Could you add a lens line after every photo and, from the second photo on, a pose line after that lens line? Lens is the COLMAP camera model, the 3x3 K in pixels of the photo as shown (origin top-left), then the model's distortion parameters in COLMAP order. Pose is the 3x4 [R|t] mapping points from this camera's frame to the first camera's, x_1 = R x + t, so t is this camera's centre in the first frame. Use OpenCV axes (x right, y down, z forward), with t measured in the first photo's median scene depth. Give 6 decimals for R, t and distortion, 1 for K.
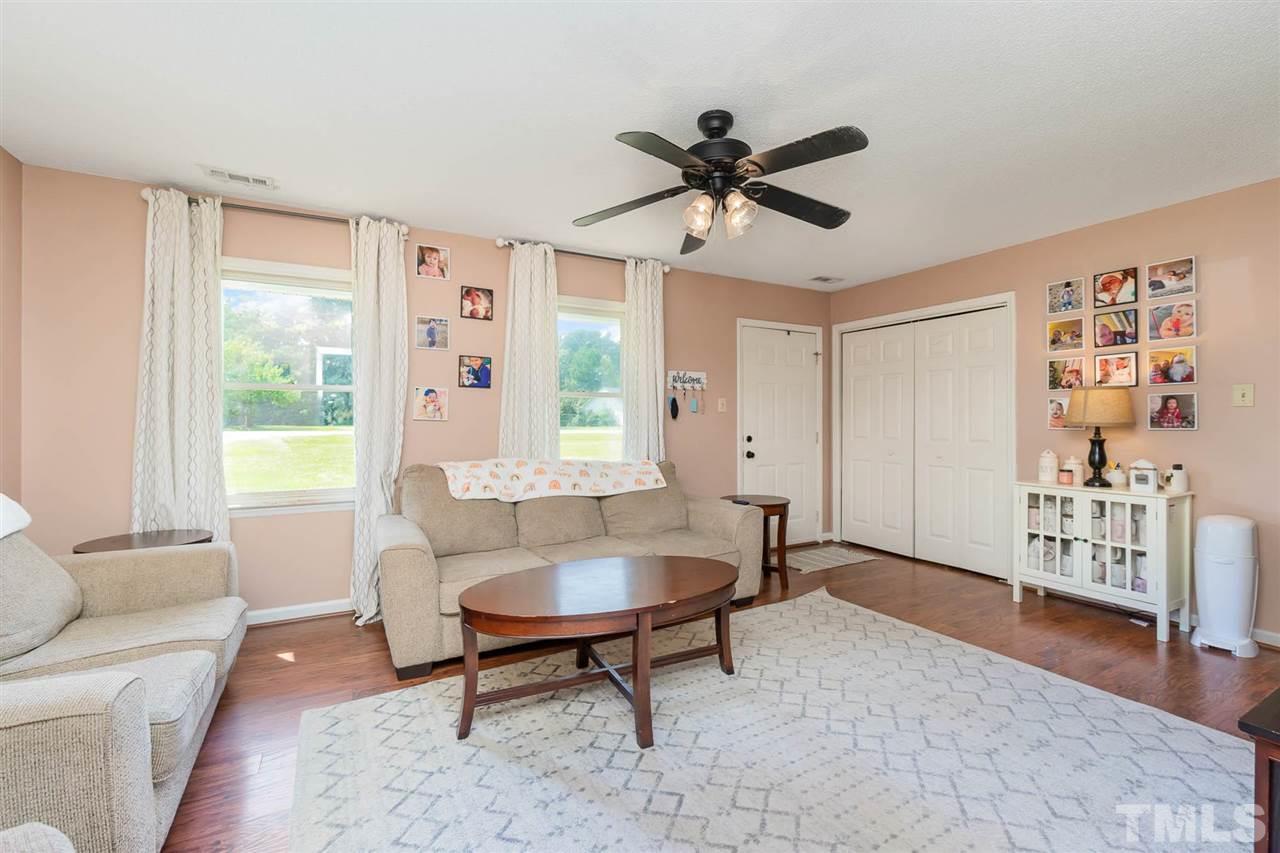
lens RADIAL K [[546.4, 0, 633.5], [0, 546.4, 421.8], [0, 0, 1]] dist [-0.001186, -0.000173]
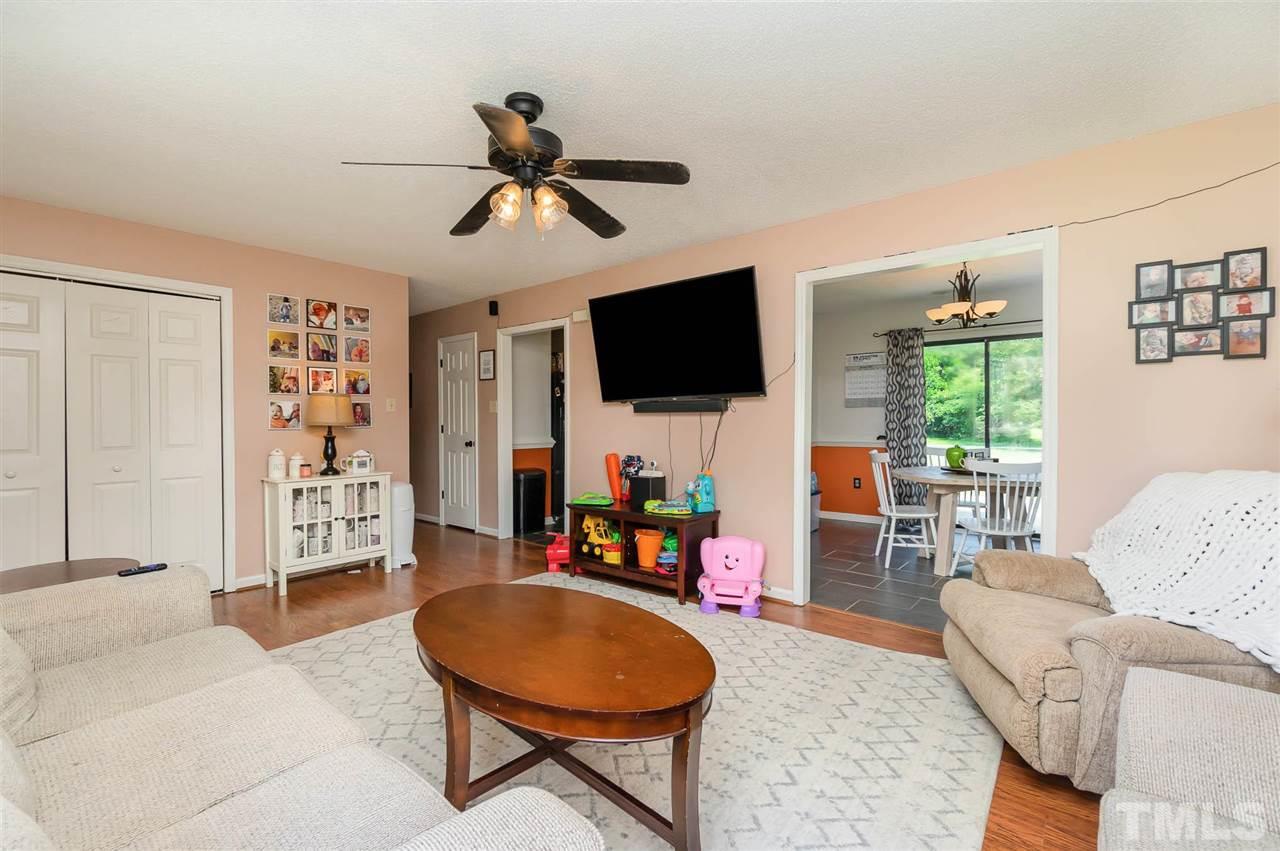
lens RADIAL K [[552.0, 0, 640.0], [0, 552.0, 425.5], [0, 0, 1]] dist [-0.001791, -0.000127]
pose [[-0.377604, -0.003652, 0.925960, -0.539997], [0.012575, 0.999880, 0.009071, 0.004775], [-0.925882, 0.015069, -0.377513, 0.787255]]
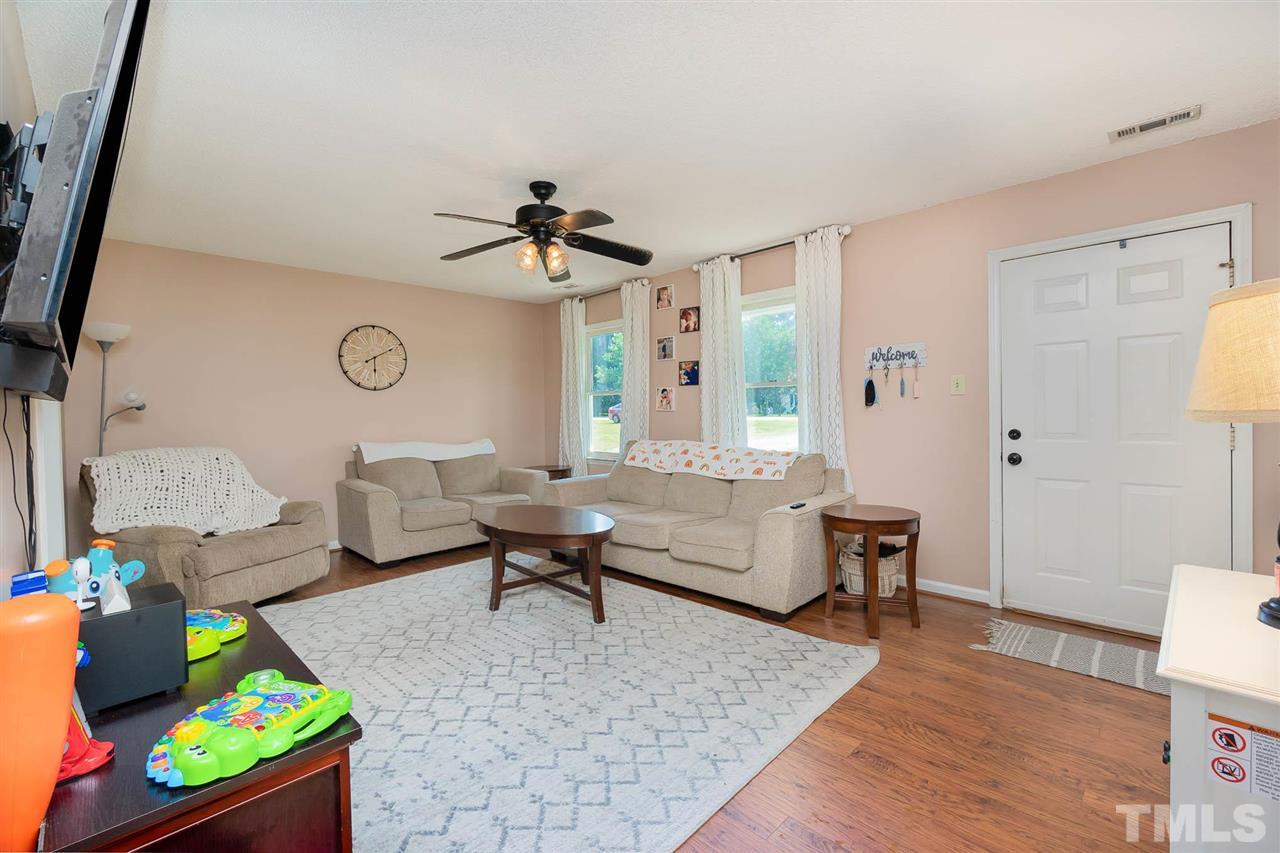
lens RADIAL K [[546.4, 0, 633.5], [0, 546.4, 421.8], [0, 0, 1]] dist [-0.001186, -0.000173]
pose [[0.276780, 0.011695, -0.960862, 0.989834], [0.010432, 0.999830, 0.015174, 0.002862], [0.960877, -0.014224, 0.276611, 0.553537]]
